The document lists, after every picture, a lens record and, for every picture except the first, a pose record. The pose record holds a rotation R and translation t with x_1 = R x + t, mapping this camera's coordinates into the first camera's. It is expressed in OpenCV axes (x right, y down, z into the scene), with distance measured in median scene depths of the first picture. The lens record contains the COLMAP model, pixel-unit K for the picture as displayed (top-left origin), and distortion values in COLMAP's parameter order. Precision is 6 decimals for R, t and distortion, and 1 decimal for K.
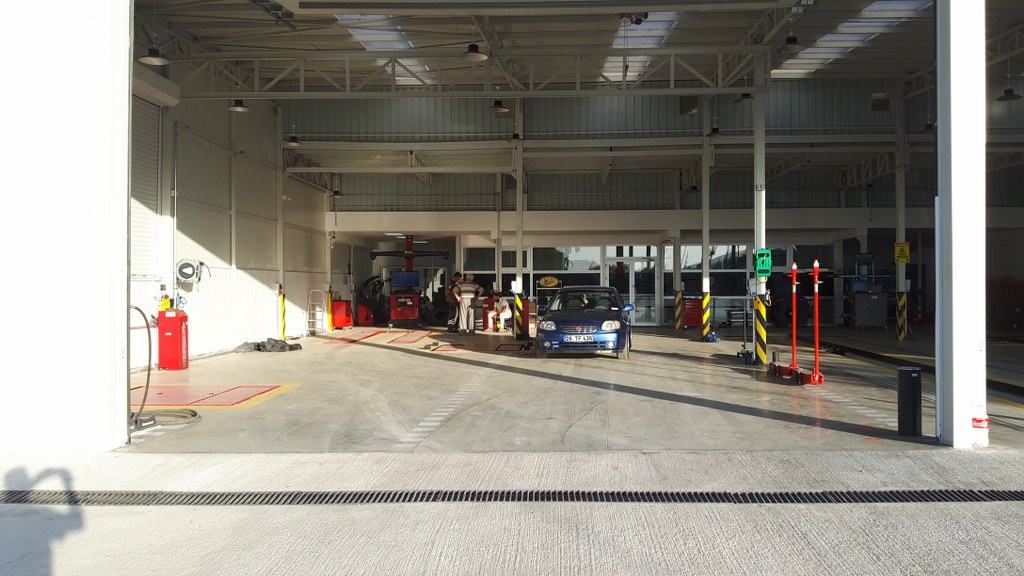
lens RADIAL K [[831.7, 0, 506.4], [0, 831.7, 271.5], [0, 0, 1]] dist [0.112940, -0.232574]
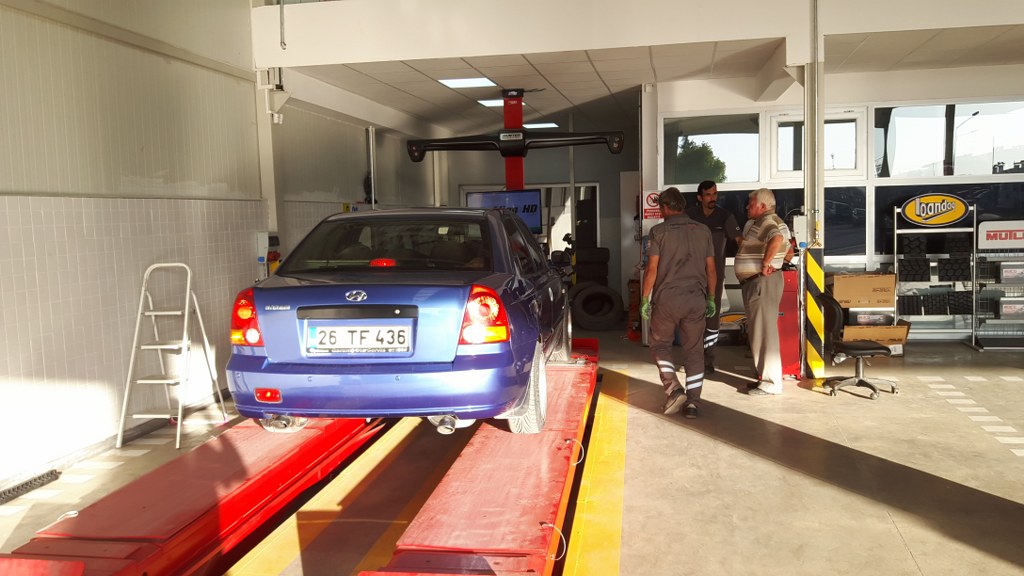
lens RADIAL K [[831.7, 0, 515.5], [0, 831.7, 292.3], [0, 0, 1]] dist [0.112940, -0.232574]
pose [[0.991766, -0.011267, -0.127571, -0.107636], [0.025252, 0.993770, 0.108549, 0.006497], [0.125553, -0.110877, 0.985872, 0.974004]]
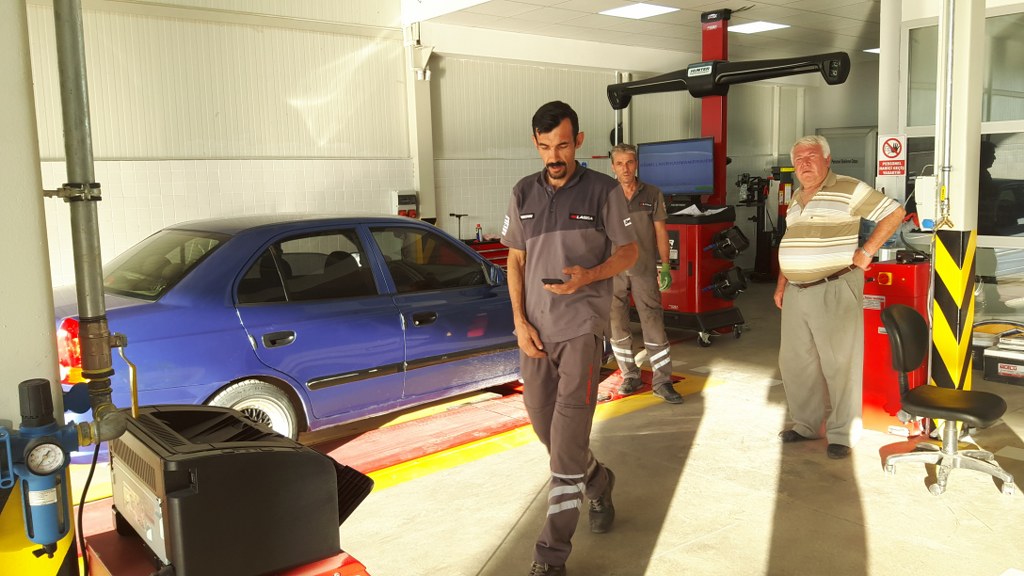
lens RADIAL K [[831.7, 0, 511.3], [0, 831.7, 283.1], [0, 0, 1]] dist [0.112940, -0.232574]
pose [[0.668902, 0.079627, -0.739073, 0.088001], [0.034923, 0.989782, 0.138245, 0.009956], [0.742529, -0.118284, 0.659287, 1.144801]]
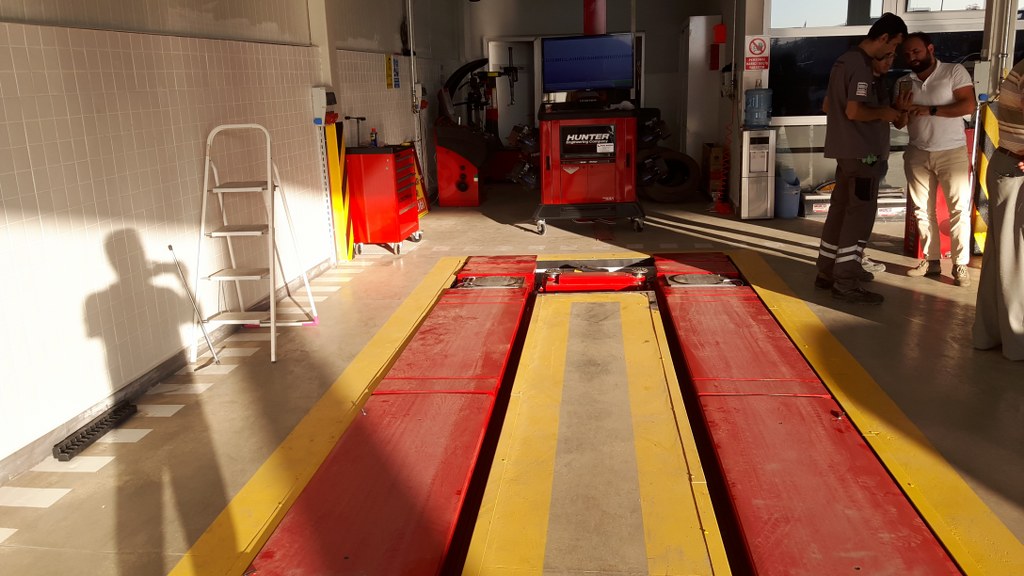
lens RADIAL K [[831.7, 0, 516.7], [0, 831.7, 289.3], [0, 0, 1]] dist [0.112940, -0.232574]
pose [[0.996508, -0.009534, -0.082954, -0.184219], [0.030930, 0.964936, 0.260658, 0.012174], [0.077560, -0.262313, 0.961861, 1.035805]]
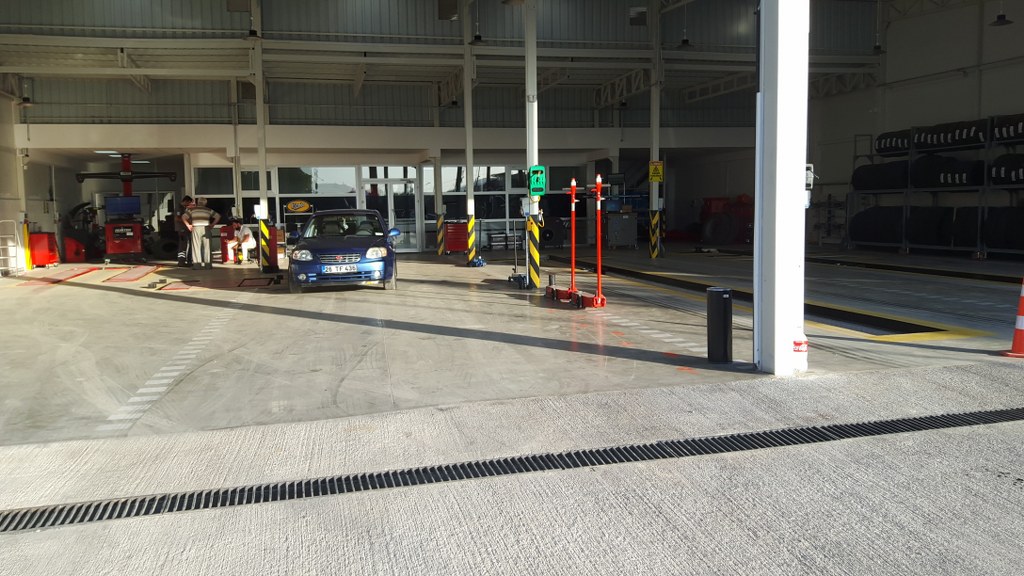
lens RADIAL K [[831.7, 0, 507.1], [0, 831.7, 294.8], [0, 0, 1]] dist [0.112940, -0.232574]
pose [[0.955956, -0.046698, 0.289772, -0.000768], [0.012785, 0.992950, 0.117841, 0.004879], [-0.293232, -0.108946, 0.949813, 0.086663]]
